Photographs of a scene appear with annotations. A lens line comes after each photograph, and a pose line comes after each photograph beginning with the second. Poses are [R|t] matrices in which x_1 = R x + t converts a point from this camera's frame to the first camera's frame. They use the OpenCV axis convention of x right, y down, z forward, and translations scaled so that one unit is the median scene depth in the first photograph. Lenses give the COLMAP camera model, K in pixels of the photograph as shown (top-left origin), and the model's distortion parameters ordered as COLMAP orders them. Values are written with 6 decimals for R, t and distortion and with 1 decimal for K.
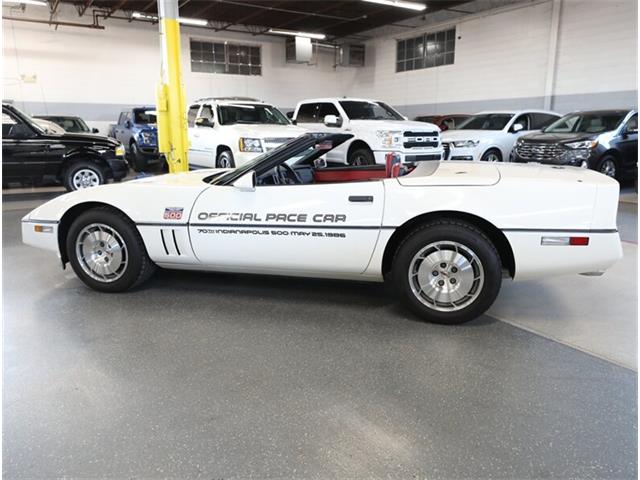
lens RADIAL K [[489.7, 0, 320.0], [0, 489.7, 240.0], [0, 0, 1]] dist [0.003118, 0.004120]
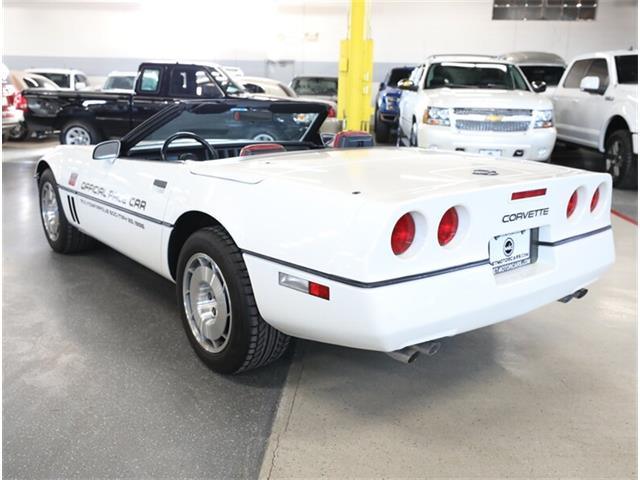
lens RADIAL K [[604.3, 0, 320.0], [0, 604.3, 240.0], [0, 0, 1]] dist [0.044806, -0.000625]
pose [[0.793631, 0.166651, -0.585131, 0.259097], [-0.158554, 0.985173, 0.065535, -0.029212], [0.587376, 0.040765, 0.808287, 0.107426]]
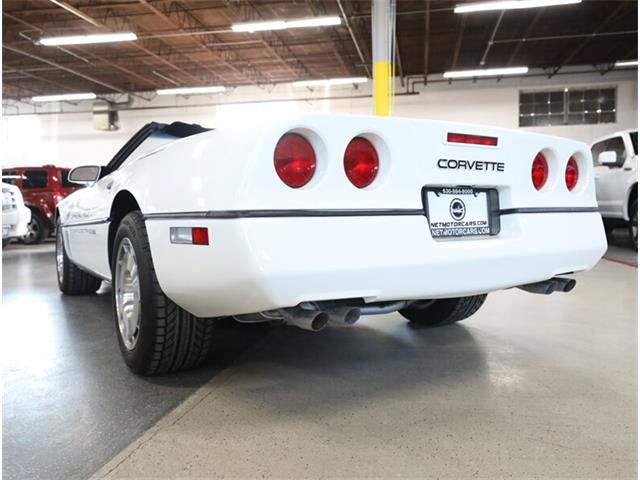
lens RADIAL K [[532.9, 0, 320.0], [0, 532.9, 240.0], [0, 0, 1]] dist [0.012956, 0.007655]
pose [[0.717611, 0.032353, -0.695692, 0.268938], [-0.144985, 0.983975, -0.103794, 0.012229], [0.681186, 0.175348, 0.710802, 0.189866]]
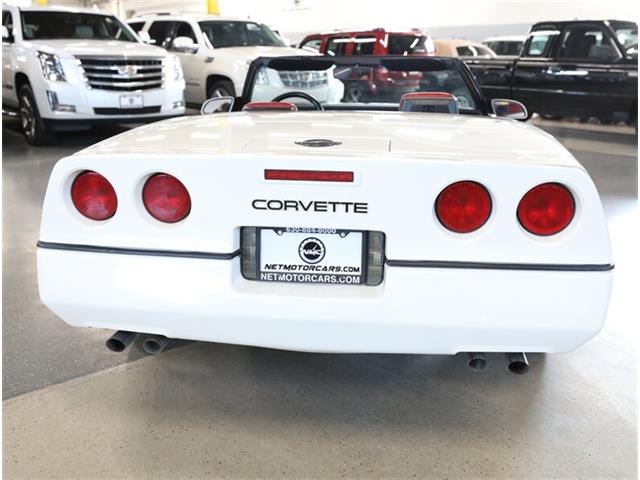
lens RADIAL K [[661.1, 0, 320.0], [0, 661.1, 240.0], [0, 0, 1]] dist [0.024889, 0.019541]
pose [[0.113388, 0.273085, -0.955284, 0.352191], [-0.222226, 0.944097, 0.243509, -0.070188], [0.968380, 0.184678, 0.167736, 0.315198]]
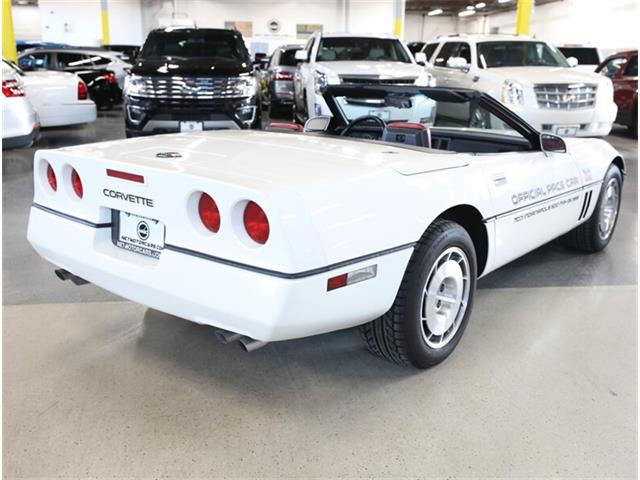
lens RADIAL K [[646.1, 0, 320.0], [0, 646.1, 240.0], [0, 0, 1]] dist [0.077293, 0.011979]
pose [[-0.435211, 0.233519, -0.869517, 0.367905], [-0.211802, 0.912118, 0.350971, -0.121706], [0.875061, 0.336912, -0.347504, 0.492172]]
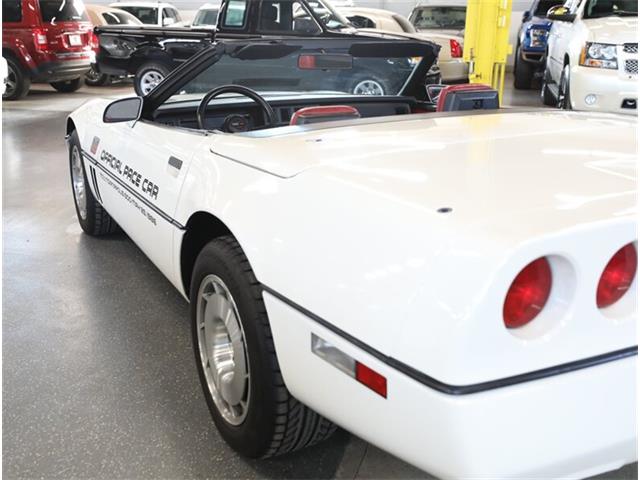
lens RADIAL K [[685.4, 0, 320.0], [0, 685.4, 240.0], [0, 0, 1]] dist [0.040506, 0.041904]
pose [[0.671166, 0.235617, -0.702866, 0.222994], [-0.177695, 0.971637, 0.156035, -0.043921], [0.719695, 0.020171, 0.693998, 0.172501]]
